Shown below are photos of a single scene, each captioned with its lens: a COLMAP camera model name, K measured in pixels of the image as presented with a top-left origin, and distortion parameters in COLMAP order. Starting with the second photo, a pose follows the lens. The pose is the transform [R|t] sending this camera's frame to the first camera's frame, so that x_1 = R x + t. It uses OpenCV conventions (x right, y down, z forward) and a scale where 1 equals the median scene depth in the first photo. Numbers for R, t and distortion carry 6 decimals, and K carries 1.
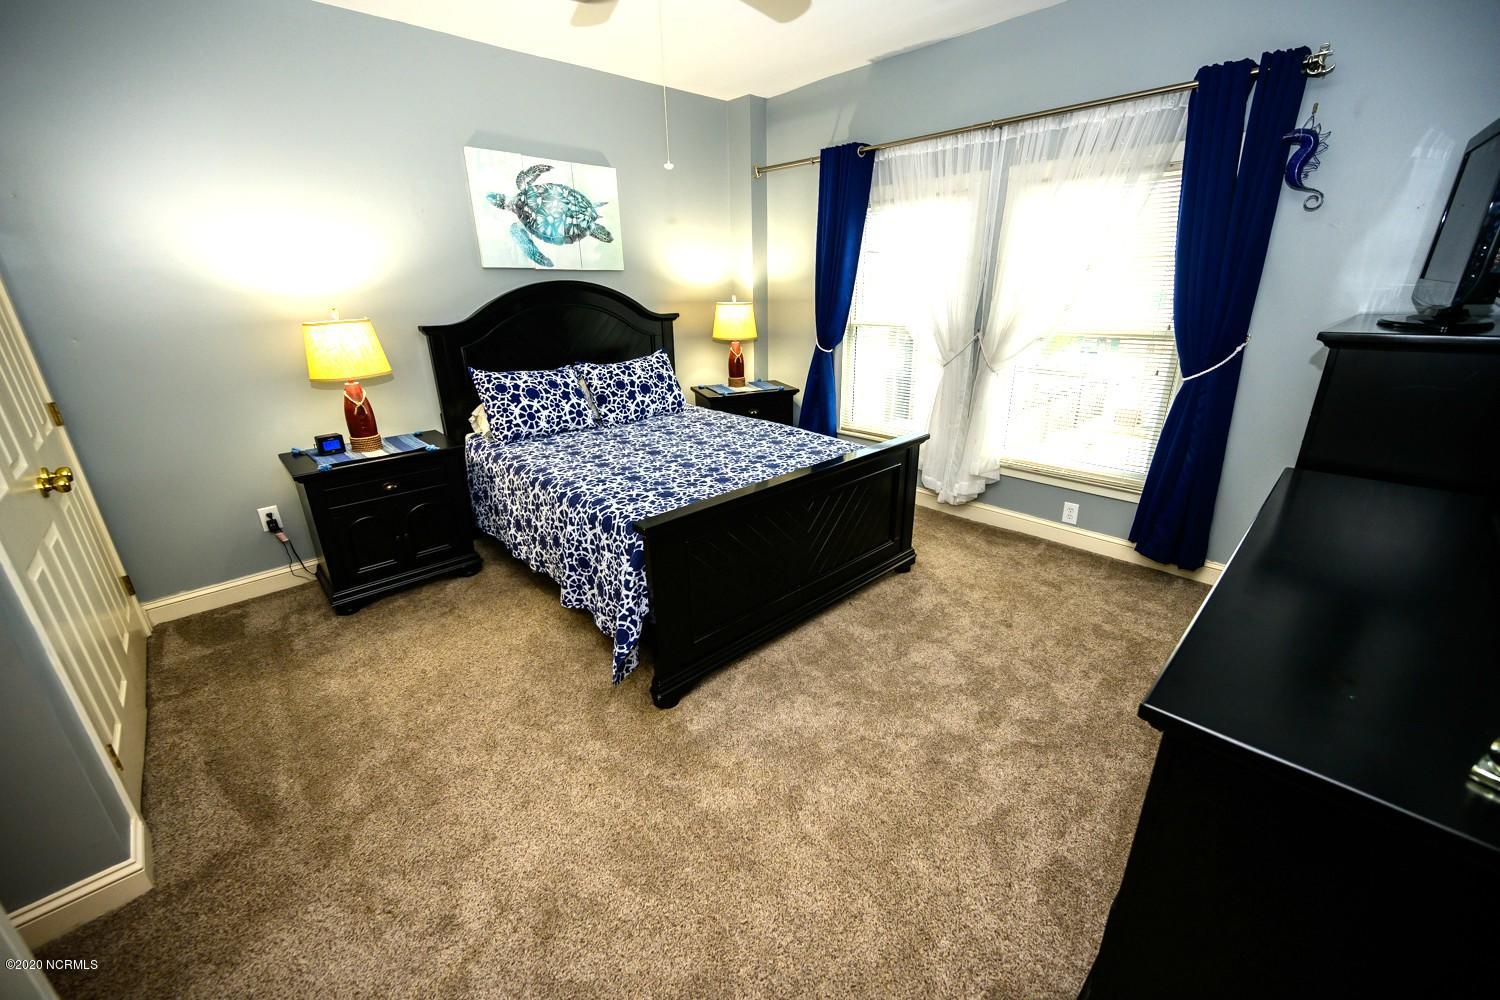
lens RADIAL K [[593.9, 0, 748.5], [0, 593.9, 504.3], [0, 0, 1]] dist [0.001889, -0.000374]
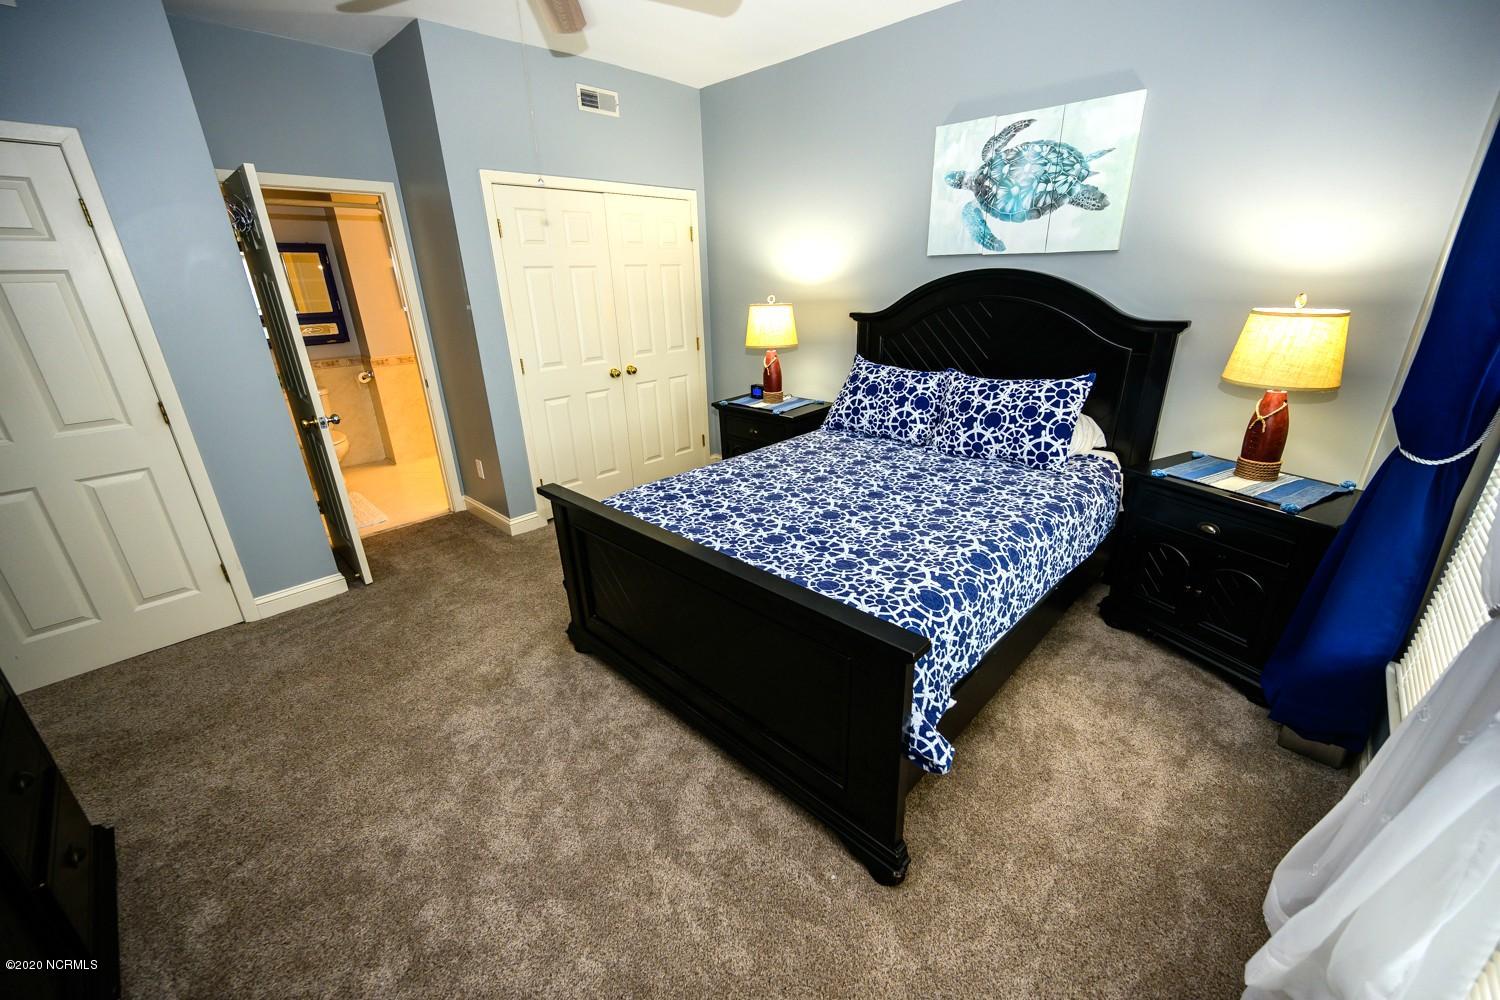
lens RADIAL K [[593.9, 0, 748.8], [0, 593.9, 501.2], [0, 0, 1]] dist [0.001889, -0.000374]
pose [[0.048407, 0.371167, -0.927303, 0.546611], [-0.322549, 0.884461, 0.337181, -0.267774], [0.945314, 0.282779, 0.162534, 0.657993]]
